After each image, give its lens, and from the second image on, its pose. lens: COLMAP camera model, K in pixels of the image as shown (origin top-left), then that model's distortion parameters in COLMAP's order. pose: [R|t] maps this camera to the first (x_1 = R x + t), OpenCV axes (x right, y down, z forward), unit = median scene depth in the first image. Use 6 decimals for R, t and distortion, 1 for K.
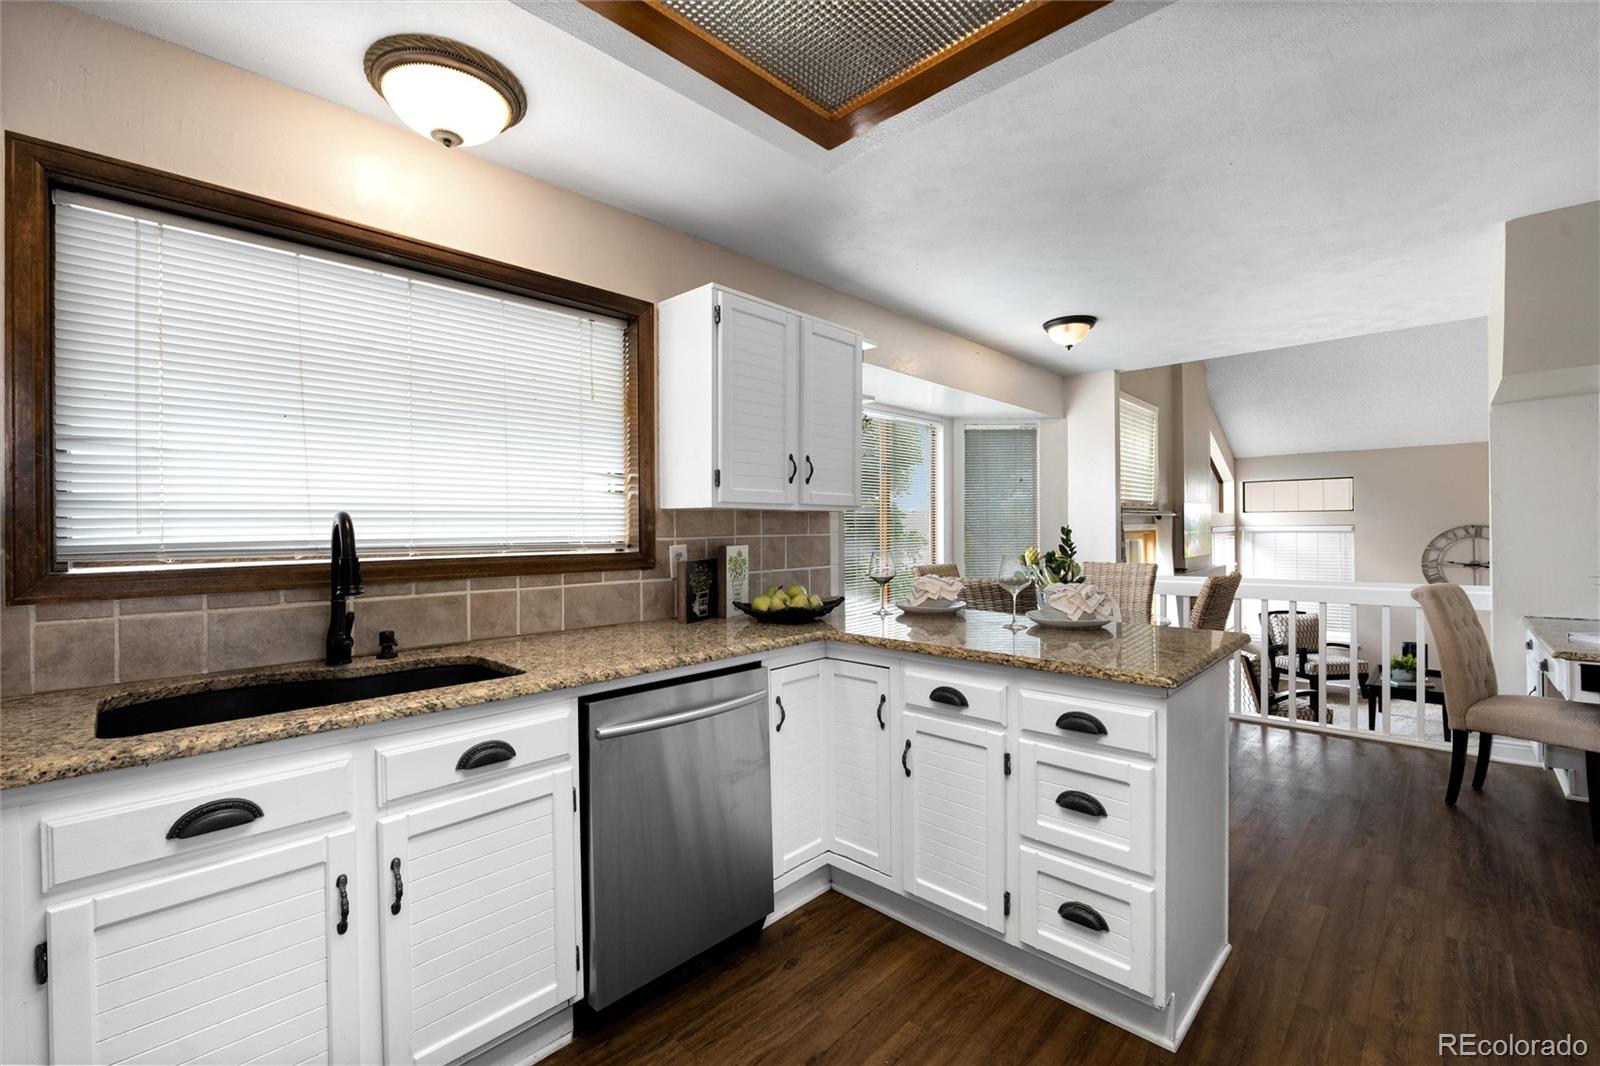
lens RADIAL K [[679.5, 0, 799.4], [0, 679.5, 527.2], [0, 0, 1]] dist [-0.009411, -0.000899]
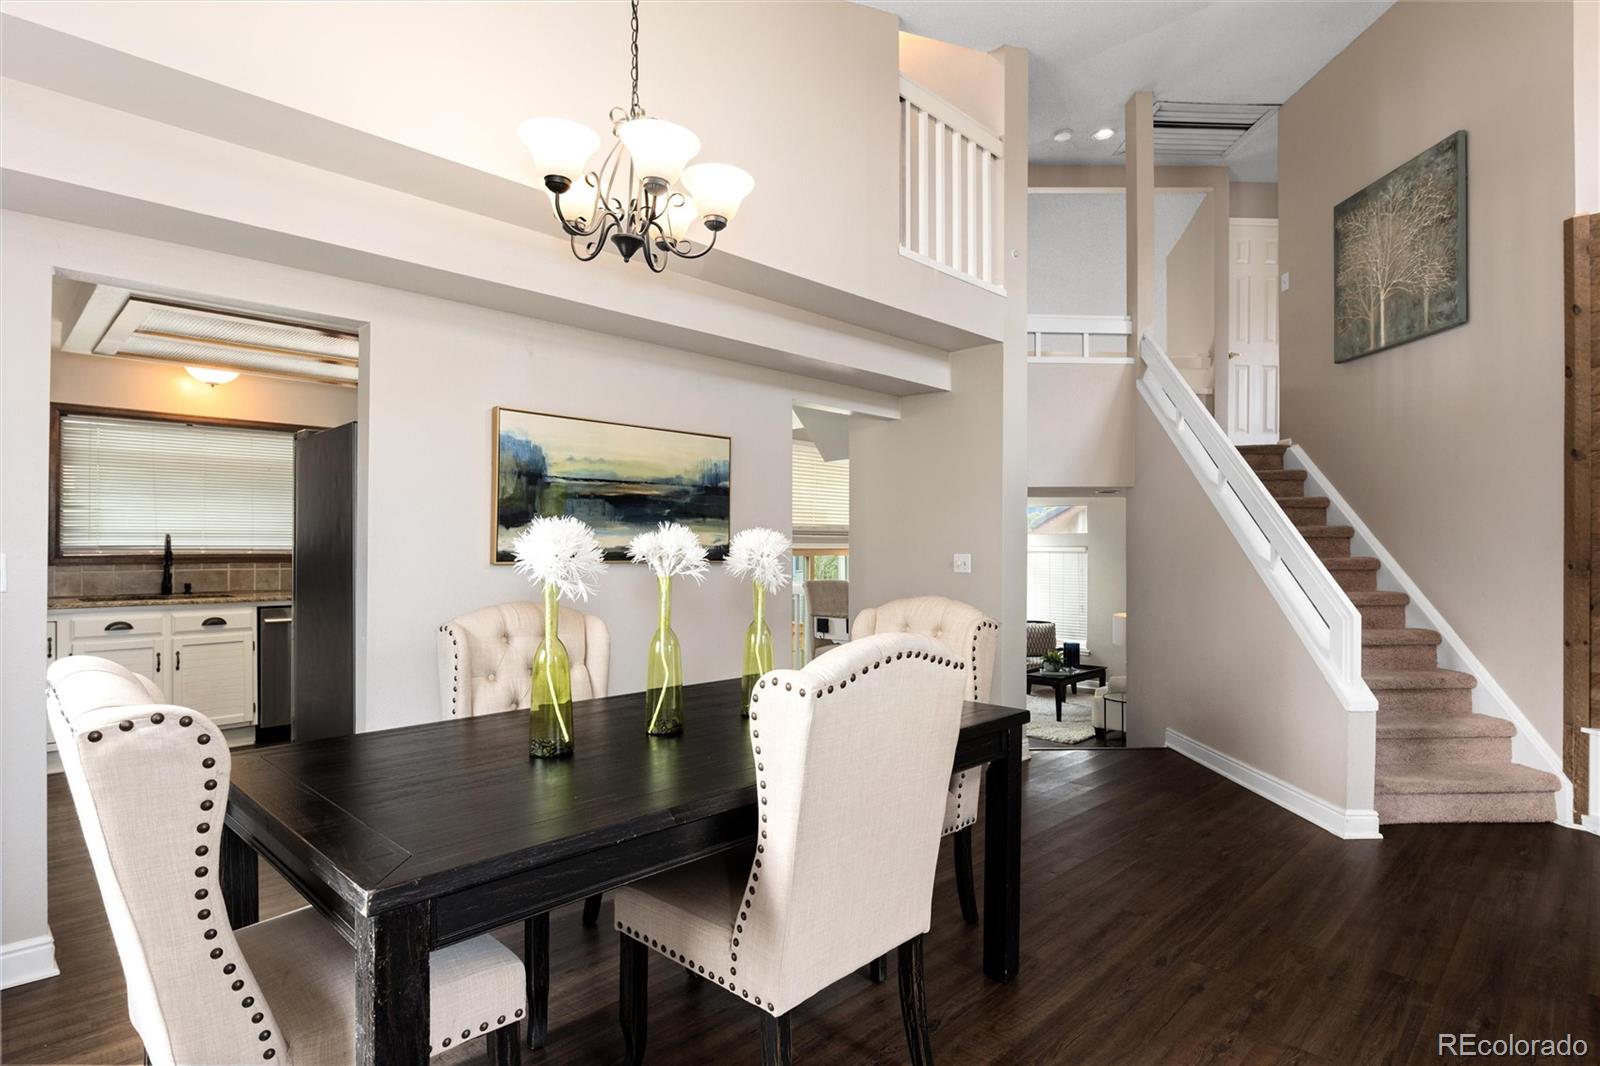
lens RADIAL K [[834.8, 0, 805.1], [0, 834.8, 540.9], [0, 0, 1]] dist [0.001162, 0.000846]
pose [[0.999860, 0.013537, -0.009865, 1.836759], [-0.013537, 0.999908, 0.000111, -0.031165], [0.009865, 0.000022, 0.999951, -2.222989]]
